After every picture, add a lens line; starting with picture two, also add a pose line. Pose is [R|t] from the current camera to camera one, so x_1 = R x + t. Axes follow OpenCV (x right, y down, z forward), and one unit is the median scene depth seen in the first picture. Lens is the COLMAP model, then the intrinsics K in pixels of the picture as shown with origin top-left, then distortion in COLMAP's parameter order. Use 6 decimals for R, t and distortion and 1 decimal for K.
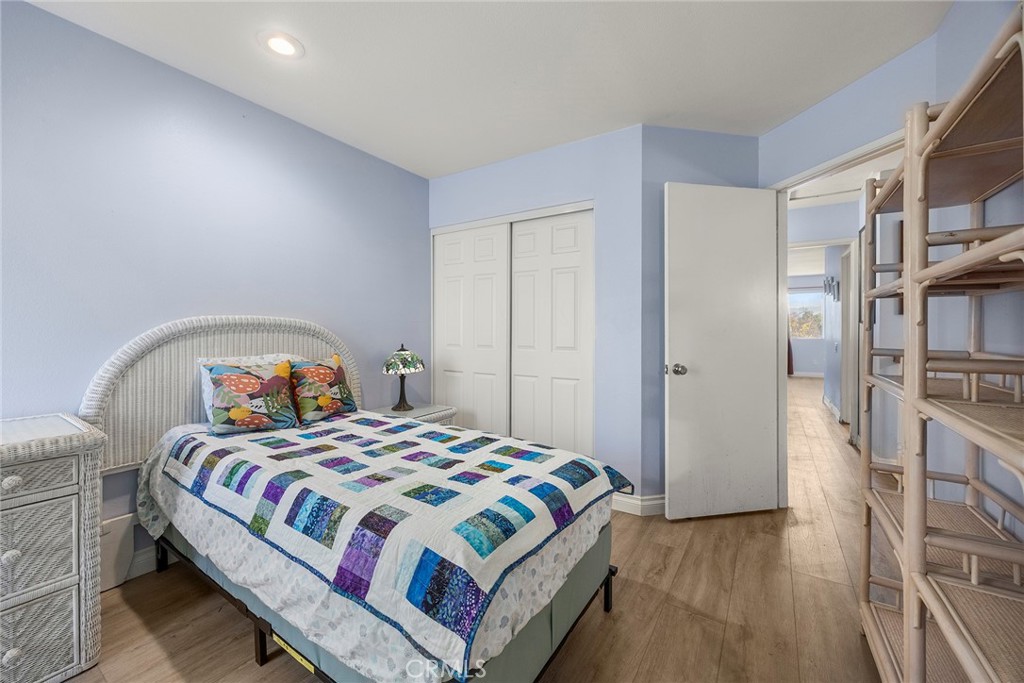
lens RADIAL K [[392.7, 0, 514.0], [0, 392.7, 331.5], [0, 0, 1]] dist [-0.000391, -0.000063]
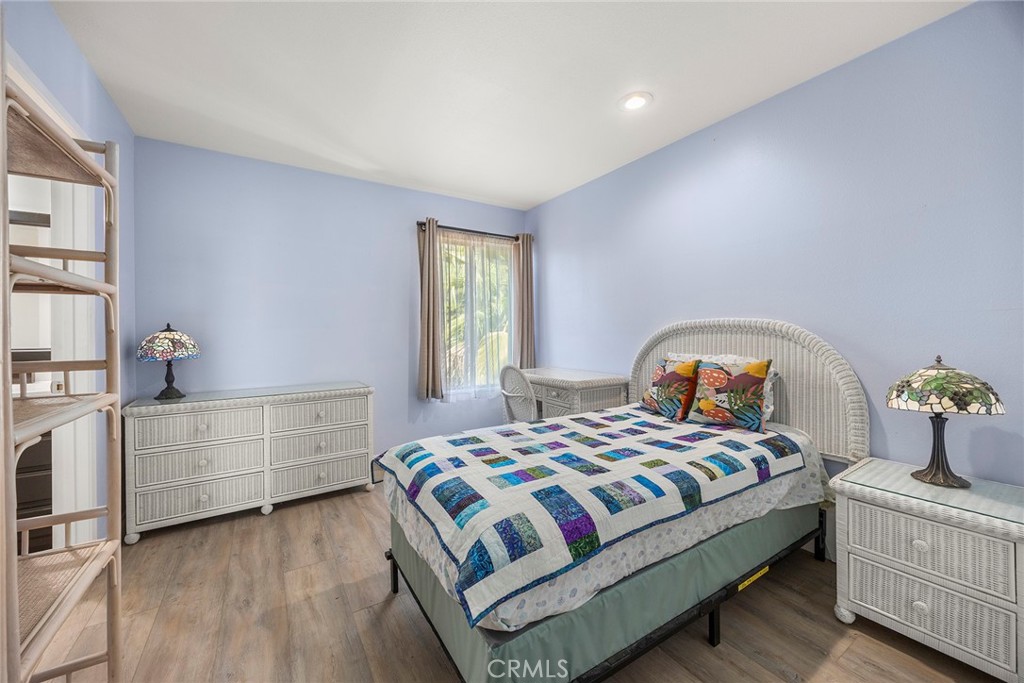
lens RADIAL K [[392.7, 0, 514.0], [0, 392.7, 331.5], [0, 0, 1]] dist [-0.000391, -0.000063]
pose [[-0.404299, 0.005904, -0.914608, 0.621022], [0.006520, 0.999972, 0.003573, -0.011624], [0.914604, -0.004519, -0.404326, 0.998895]]
